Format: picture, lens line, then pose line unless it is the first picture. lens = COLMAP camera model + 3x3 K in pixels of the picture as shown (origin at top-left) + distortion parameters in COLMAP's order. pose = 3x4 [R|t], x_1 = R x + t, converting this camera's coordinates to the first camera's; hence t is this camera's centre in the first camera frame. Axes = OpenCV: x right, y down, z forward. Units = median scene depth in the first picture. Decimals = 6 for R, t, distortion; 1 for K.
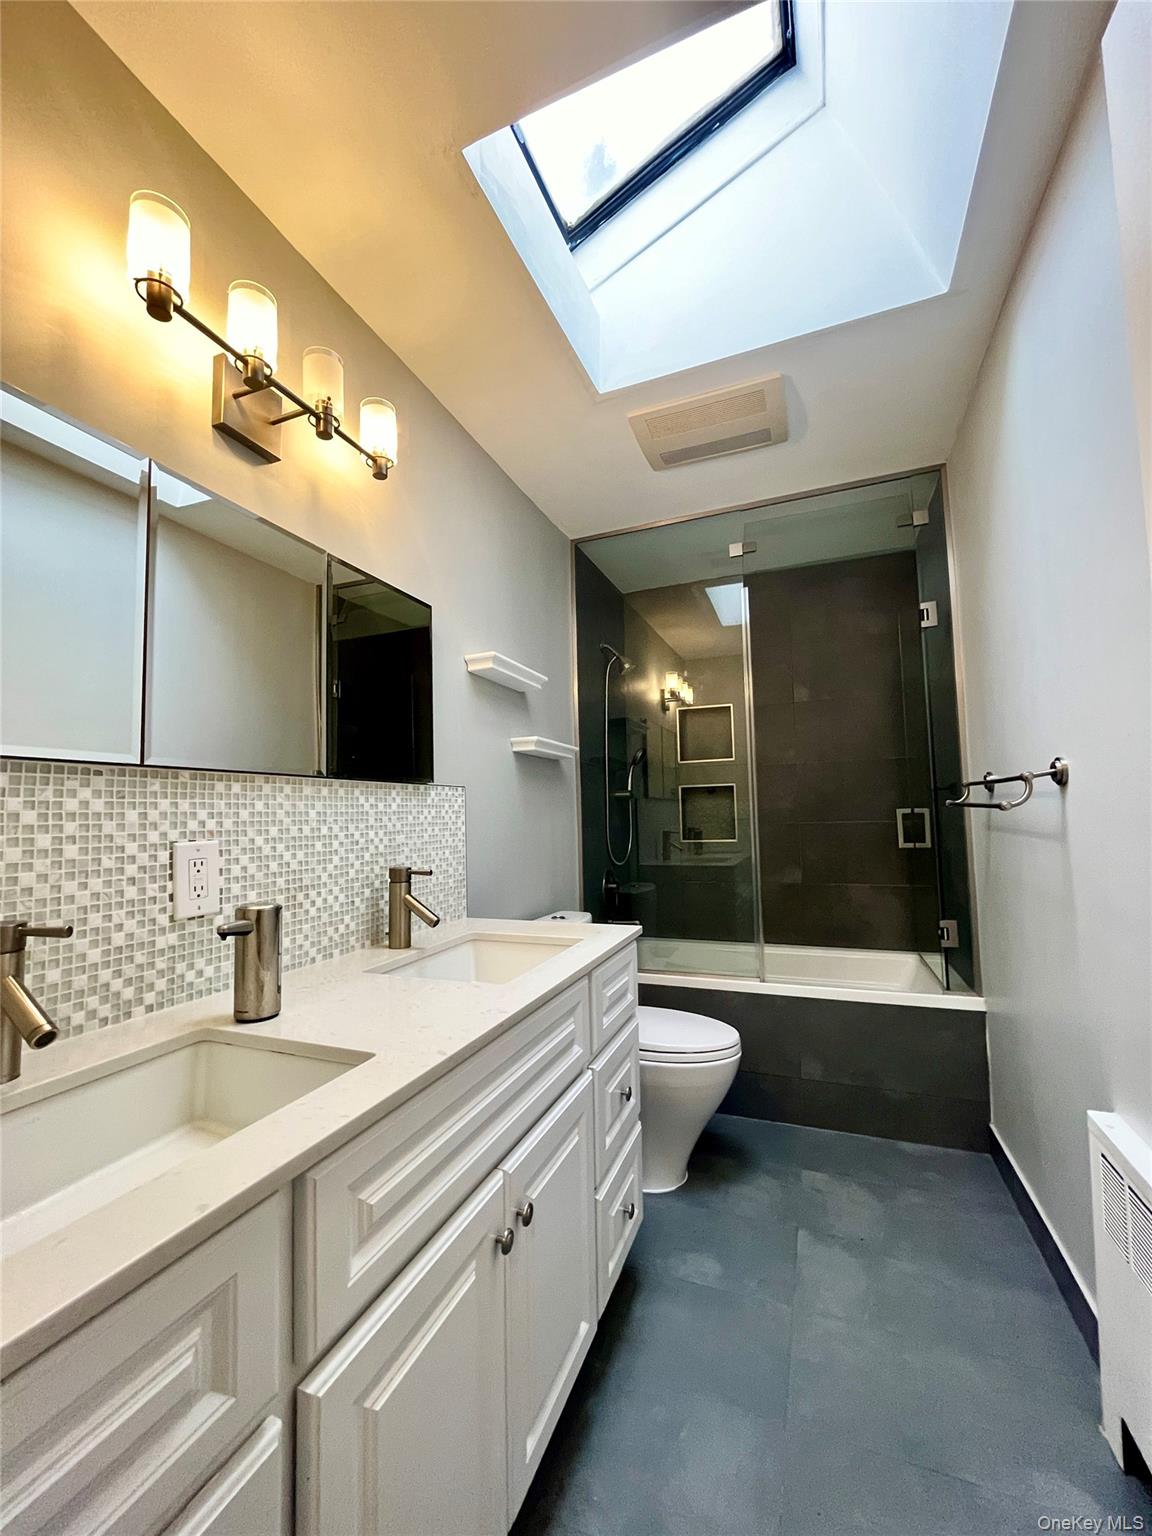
lens RADIAL K [[615.2, 0, 581.5], [0, 615.2, 772.6], [0, 0, 1]] dist [-0.009615, -0.000679]
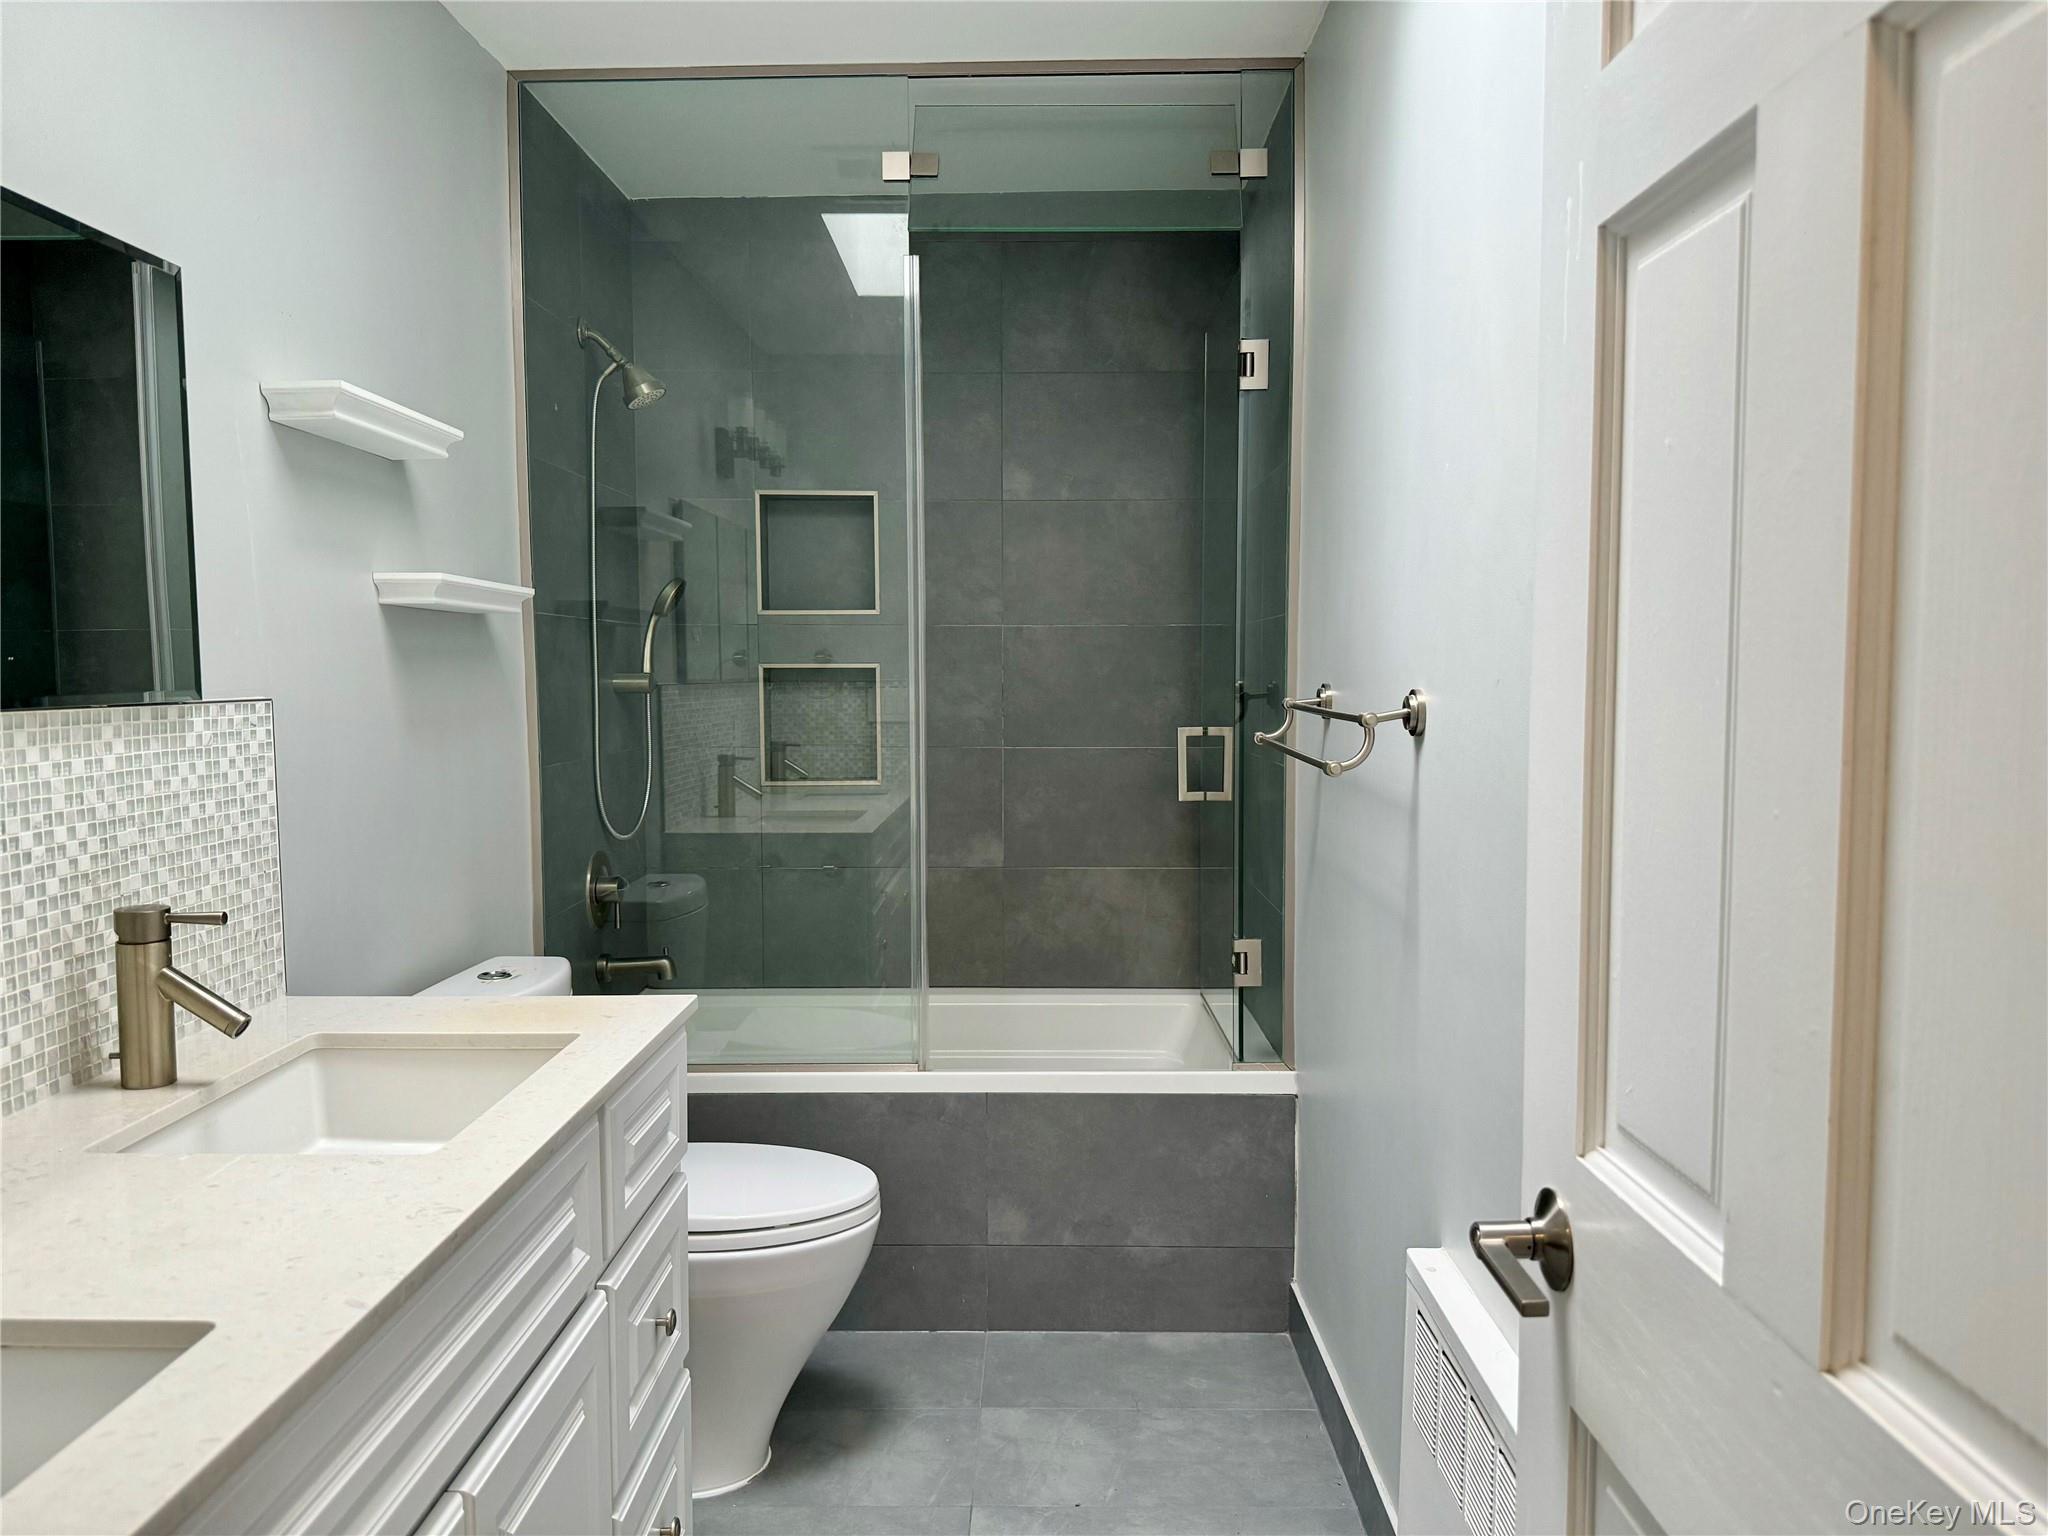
lens RADIAL K [[1435.3, 0, 1041.3], [0, 1435.3, 755.7], [0, 0, 1]] dist [0.039220, -0.059592]
pose [[0.933318, -0.002253, 0.359044, -0.044895], [-0.043352, 0.991958, 0.118915, -0.072619], [-0.356424, -0.126551, 0.925714, -0.119282]]
